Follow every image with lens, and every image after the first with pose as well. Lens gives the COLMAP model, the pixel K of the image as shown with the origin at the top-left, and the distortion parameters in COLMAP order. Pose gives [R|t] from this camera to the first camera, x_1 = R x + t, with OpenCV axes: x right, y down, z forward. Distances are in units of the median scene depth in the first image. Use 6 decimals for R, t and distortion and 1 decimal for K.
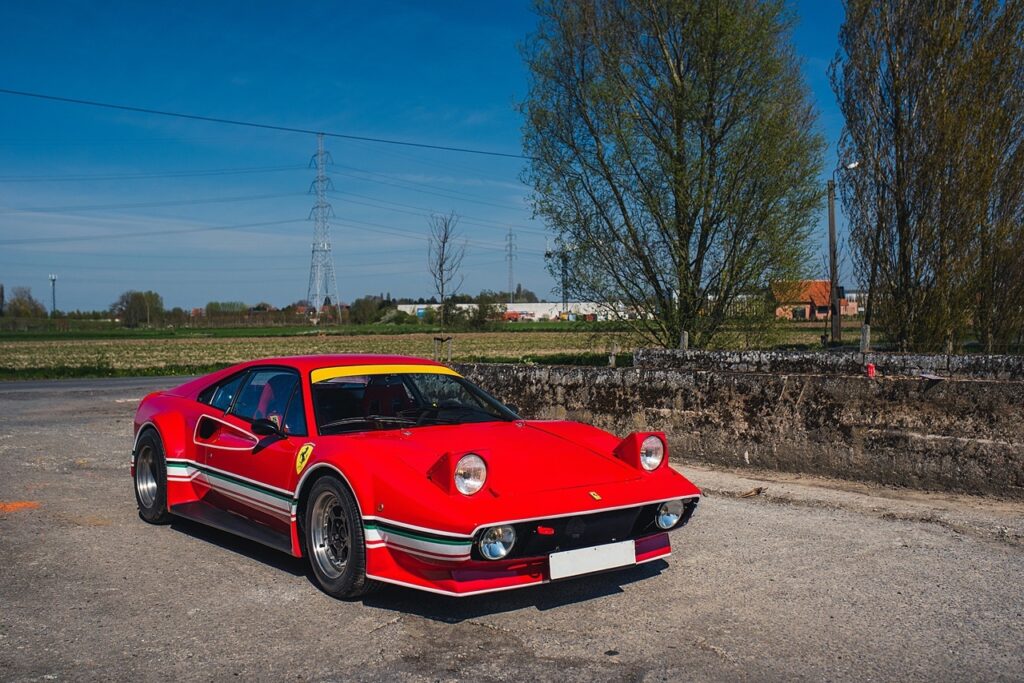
lens RADIAL K [[1028.5, 0, 512.0], [0, 1028.5, 341.5], [0, 0, 1]] dist [-0.030363, -0.000649]
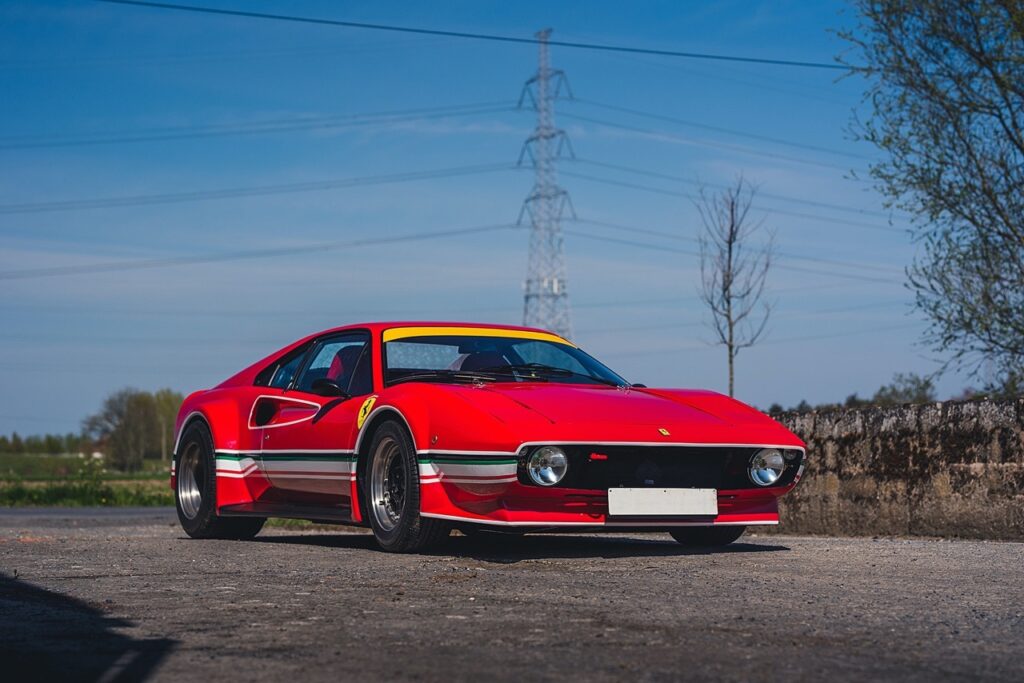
lens RADIAL K [[2400.2, 0, 512.0], [0, 2400.2, 341.5], [0, 0, 1]] dist [-0.009941, -0.116478]
pose [[0.980618, -0.008059, -0.195766, 0.253070], [-0.005320, 0.997690, -0.067720, 0.147547], [0.195860, 0.067449, 0.978310, -0.781284]]
